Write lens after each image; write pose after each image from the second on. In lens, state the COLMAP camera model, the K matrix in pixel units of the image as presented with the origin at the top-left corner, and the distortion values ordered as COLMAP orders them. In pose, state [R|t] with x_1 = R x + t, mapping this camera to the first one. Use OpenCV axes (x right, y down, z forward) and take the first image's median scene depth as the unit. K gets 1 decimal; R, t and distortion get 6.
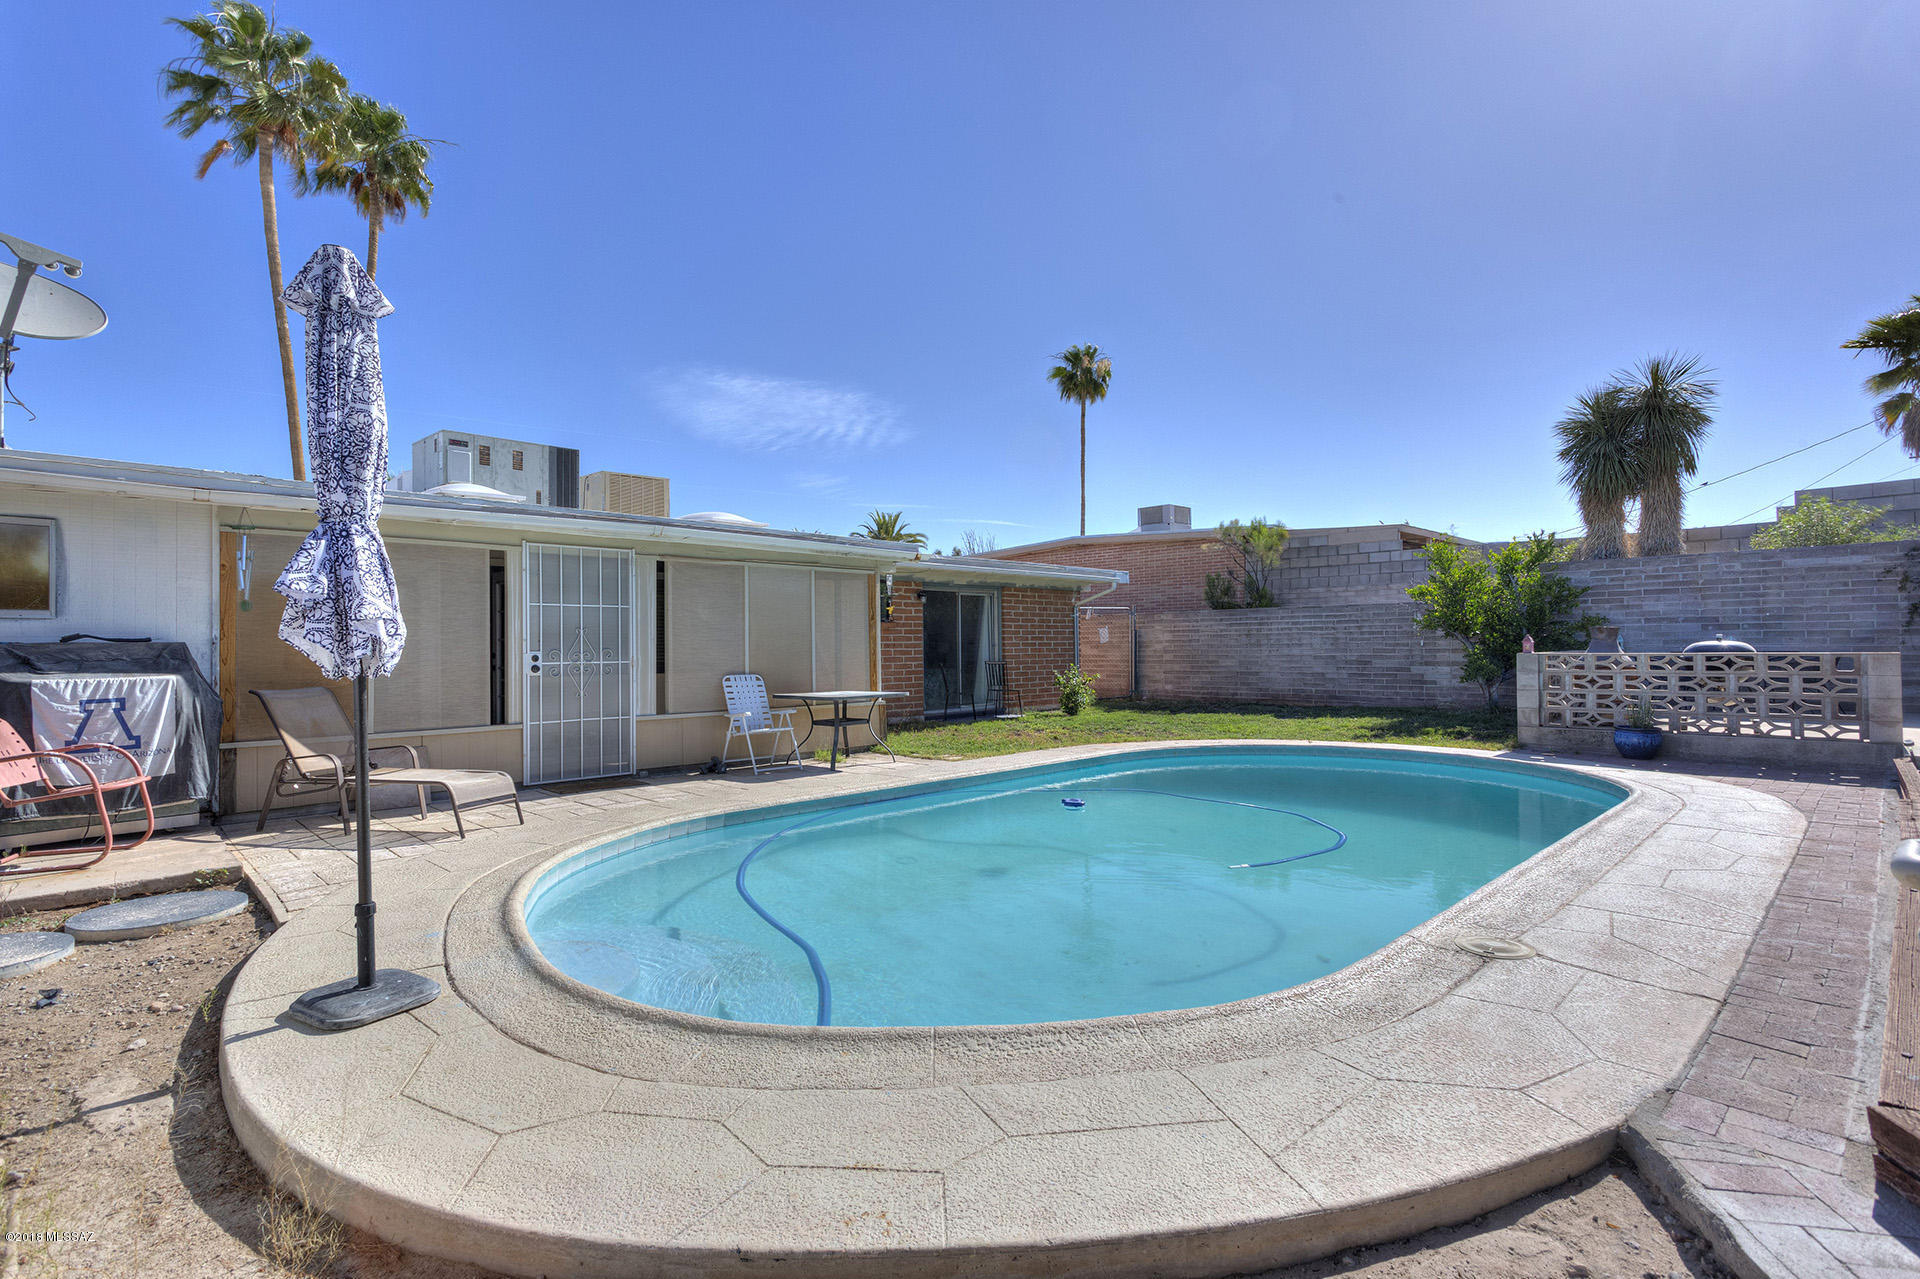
lens RADIAL K [[918.9, 0, 956.9], [0, 918.9, 639.2], [0, 0, 1]] dist [0.012029, 0.001041]
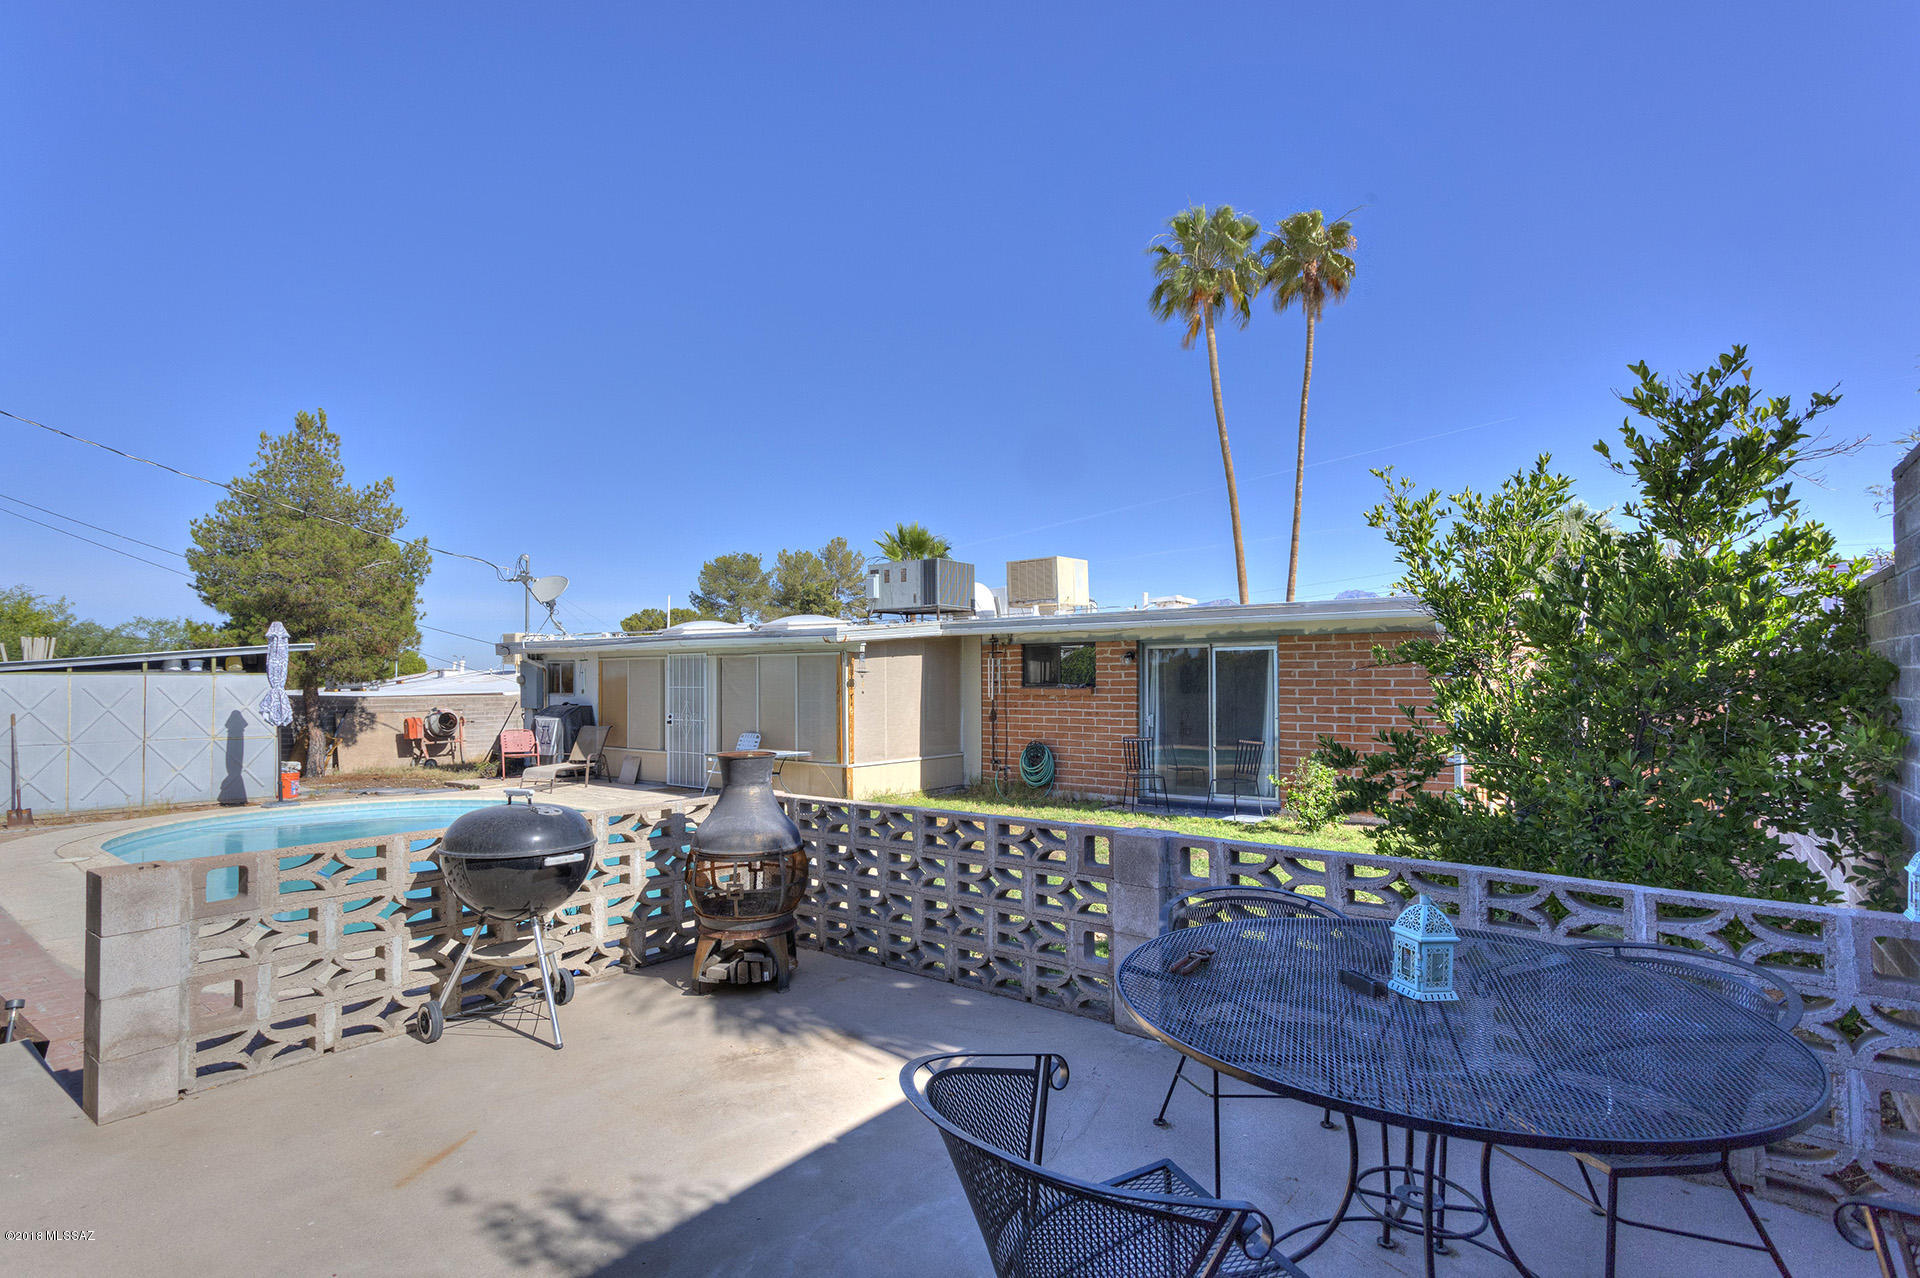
lens RADIAL K [[918.9, 0, 928.9], [0, 918.9, 665.7], [0, 0, 1]] dist [0.012029, 0.001041]
pose [[0.122623, -0.008744, -0.992415, 1.085110], [0.007803, 0.999939, -0.007846, -0.046498], [0.992423, -0.006782, 0.122684, 0.978227]]
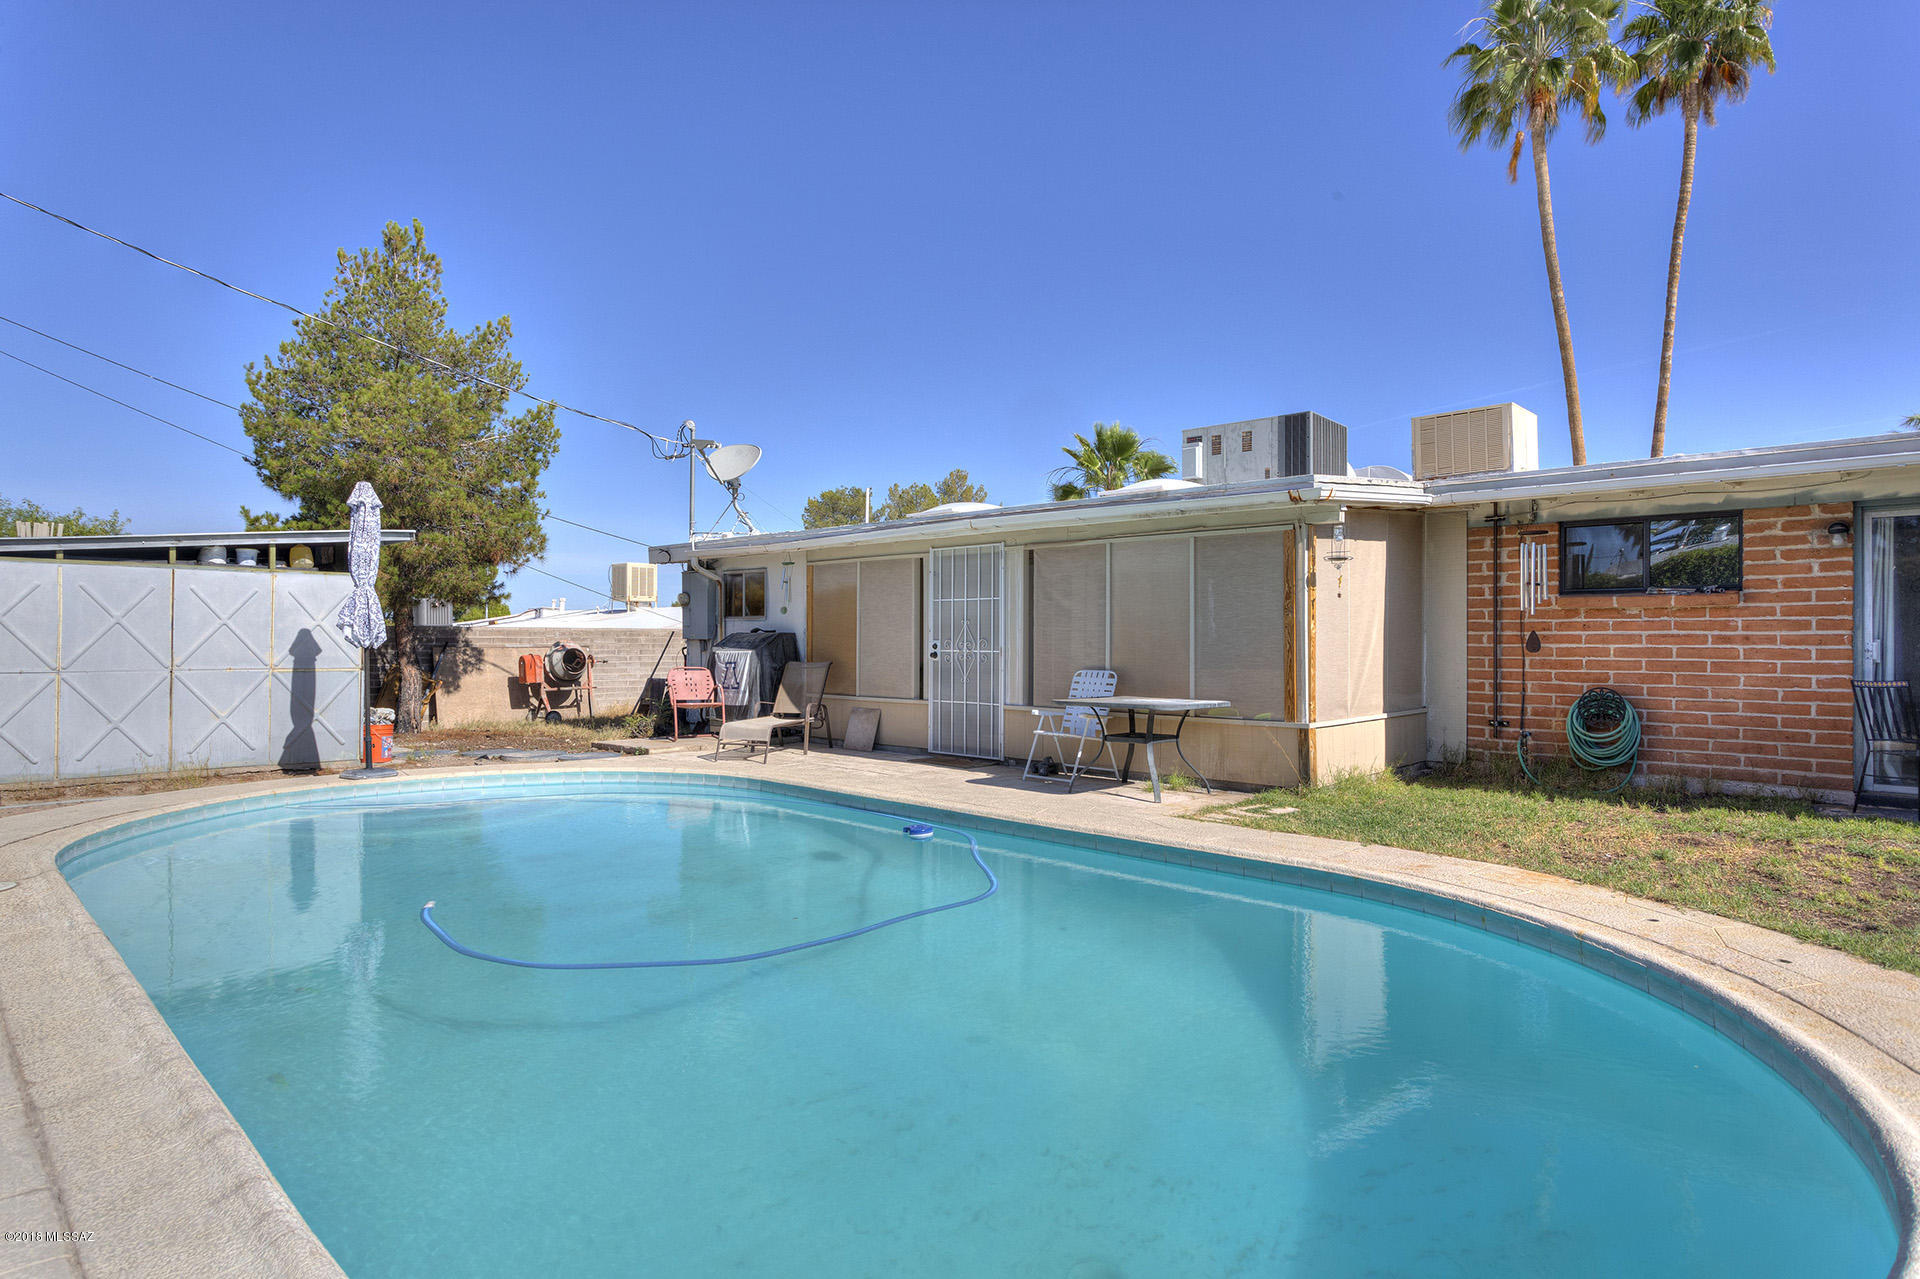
lens RADIAL K [[1009.9, 0, 926.2], [0, 1009.9, 633.6], [0, 0, 1]] dist [0.002635, 0.003587]
pose [[0.024207, 0.001627, -0.999706, 0.635318], [0.003007, 0.999994, 0.001700, 0.002052], [0.999702, -0.003048, 0.024202, 0.729297]]
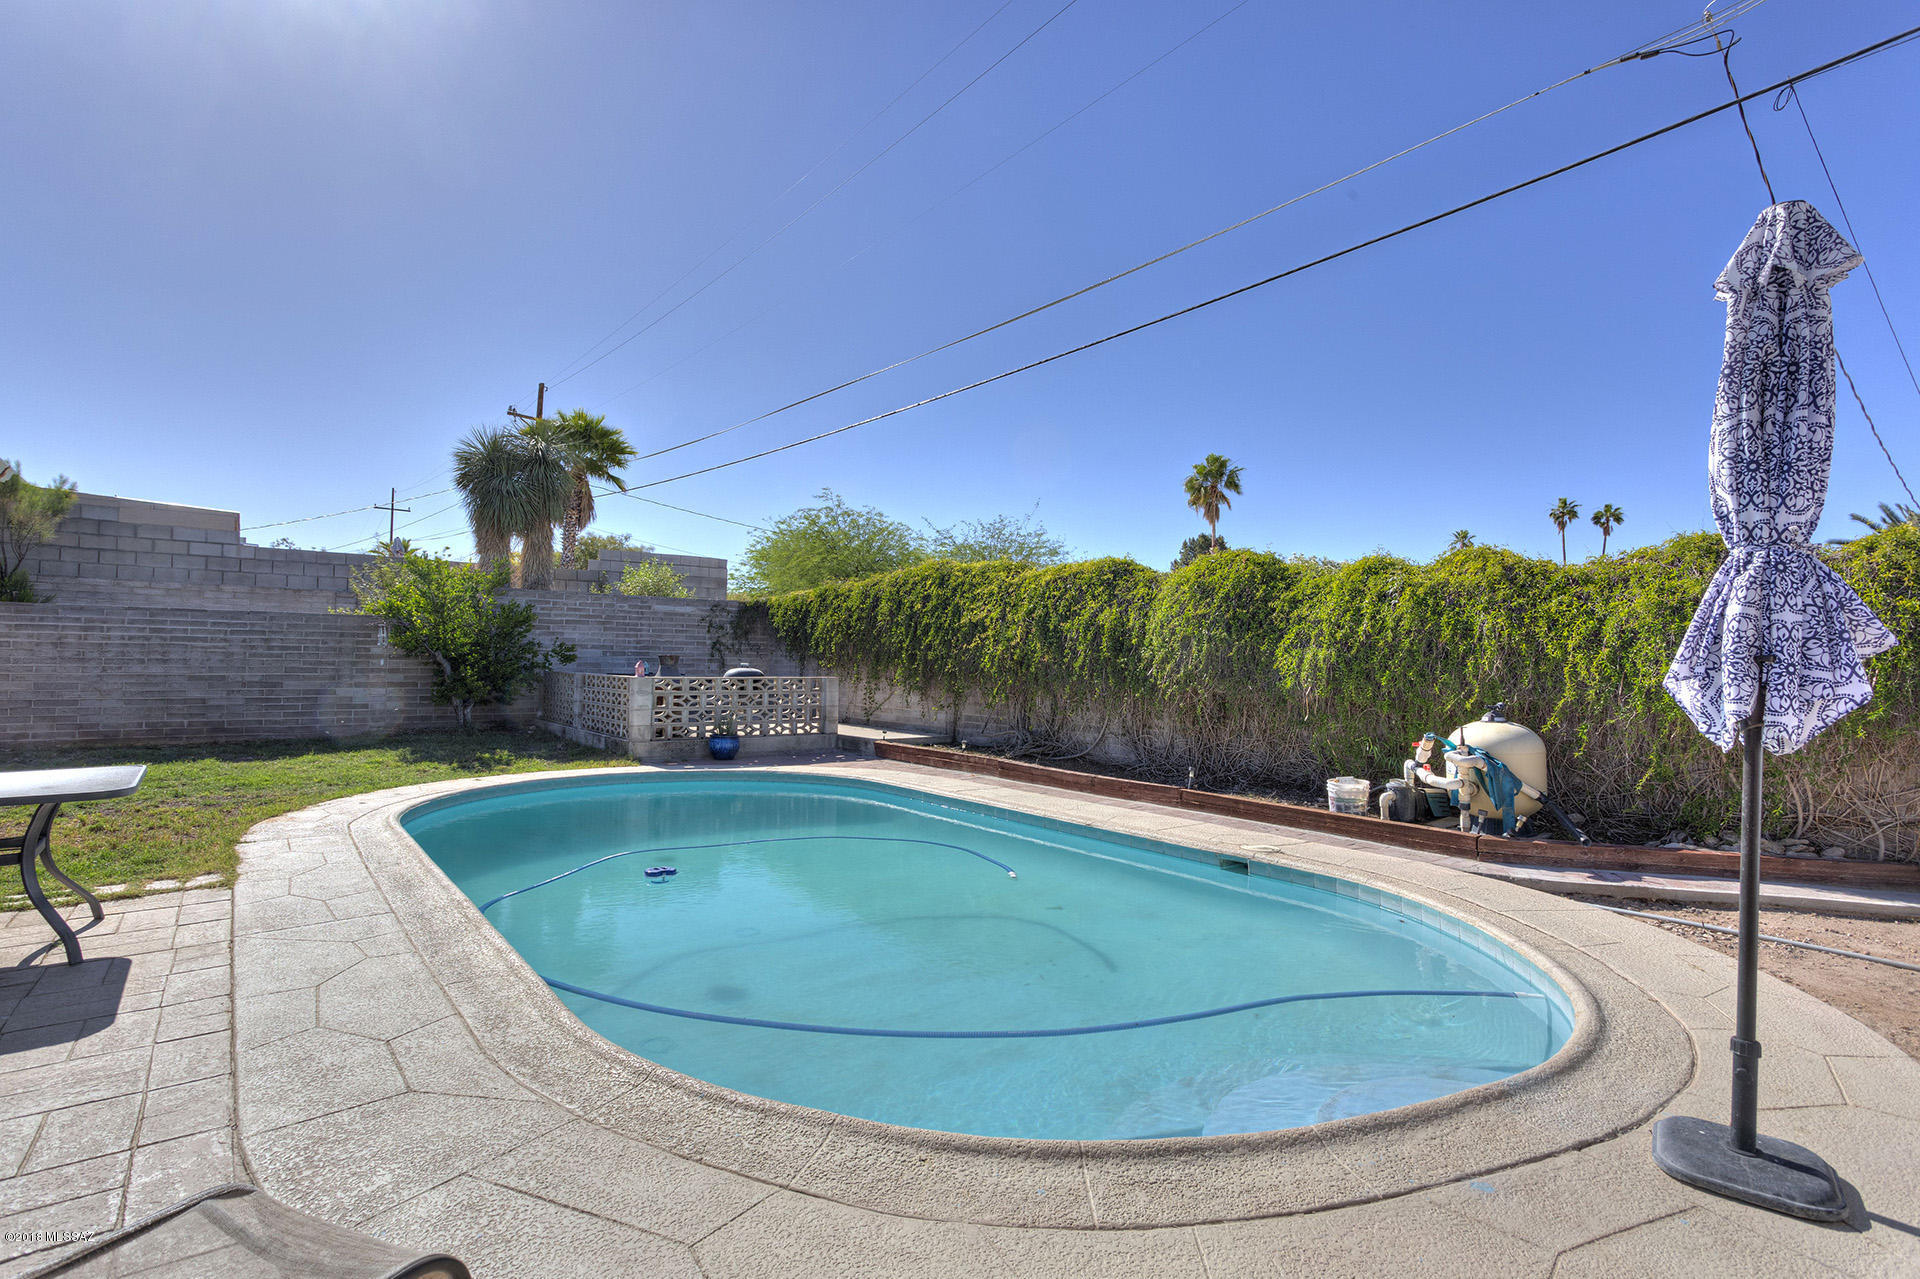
lens RADIAL K [[918.9, 0, 963.4], [0, 918.9, 642.9], [0, 0, 1]] dist [0.012029, 0.001041]
pose [[0.120115, 0.031333, 0.992265, -0.466926], [-0.024821, 0.999284, -0.028550, -0.004583], [-0.992450, -0.021200, 0.120807, 0.484374]]
